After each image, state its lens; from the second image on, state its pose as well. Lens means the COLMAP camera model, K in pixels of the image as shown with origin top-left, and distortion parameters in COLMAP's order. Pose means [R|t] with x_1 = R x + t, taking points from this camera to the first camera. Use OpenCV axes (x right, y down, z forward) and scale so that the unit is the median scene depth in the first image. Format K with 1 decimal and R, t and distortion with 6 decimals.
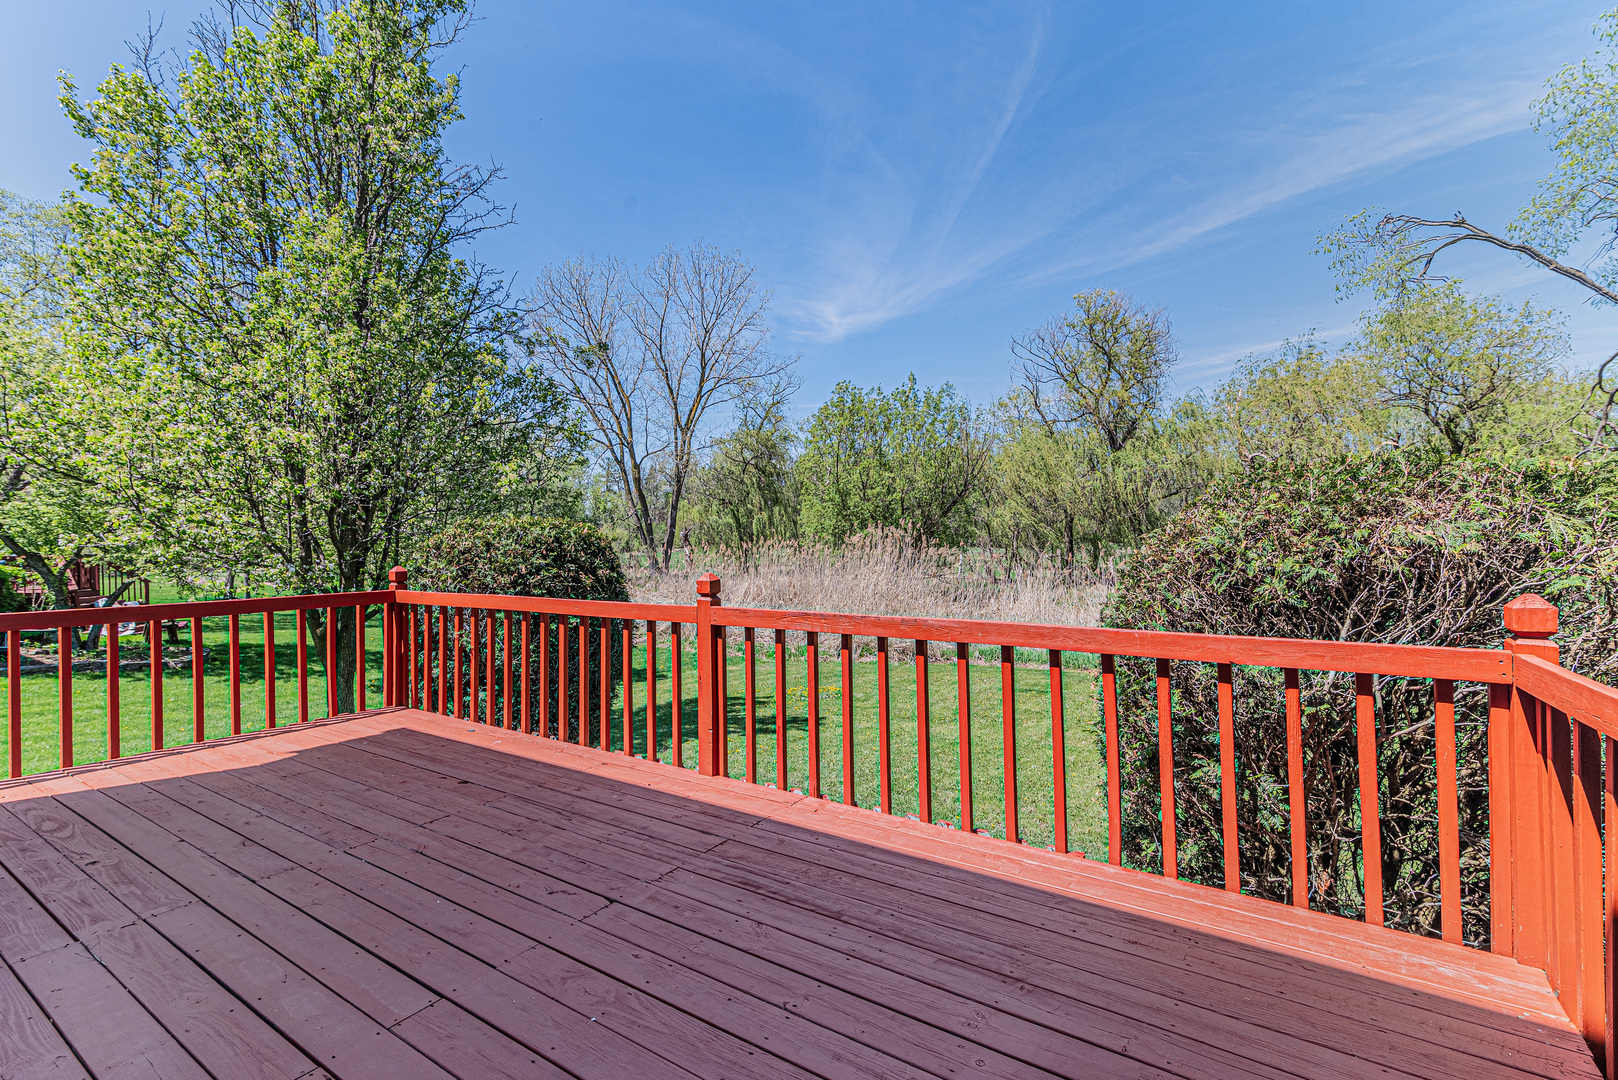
lens RADIAL K [[760.8, 0, 808.5], [0, 760.8, 544.5], [0, 0, 1]] dist [0.002639, 0.000171]
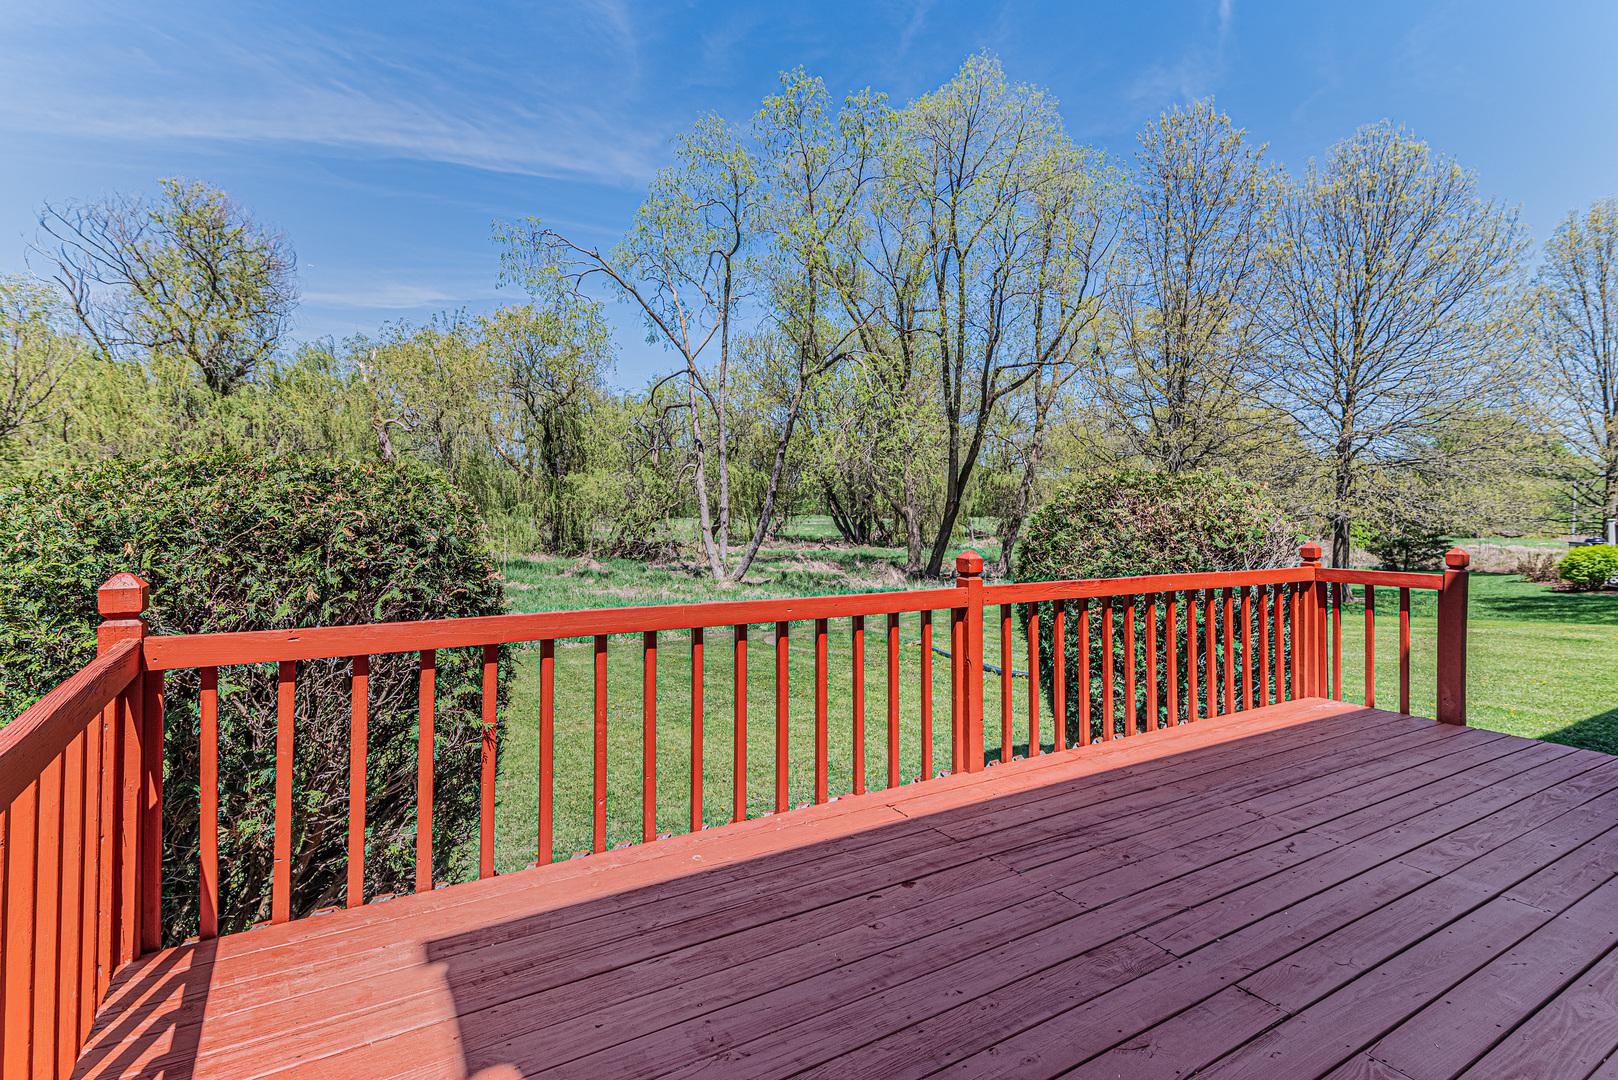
lens RADIAL K [[833.2, 0, 802.8], [0, 833.2, 493.3], [0, 0, 1]] dist [-0.002725, 0.000582]
pose [[0.389304, 0.033465, 0.920501, -1.081774], [-0.011410, 0.999438, -0.031509, 0.001092], [-0.921039, 0.001764, 0.389467, 0.751445]]
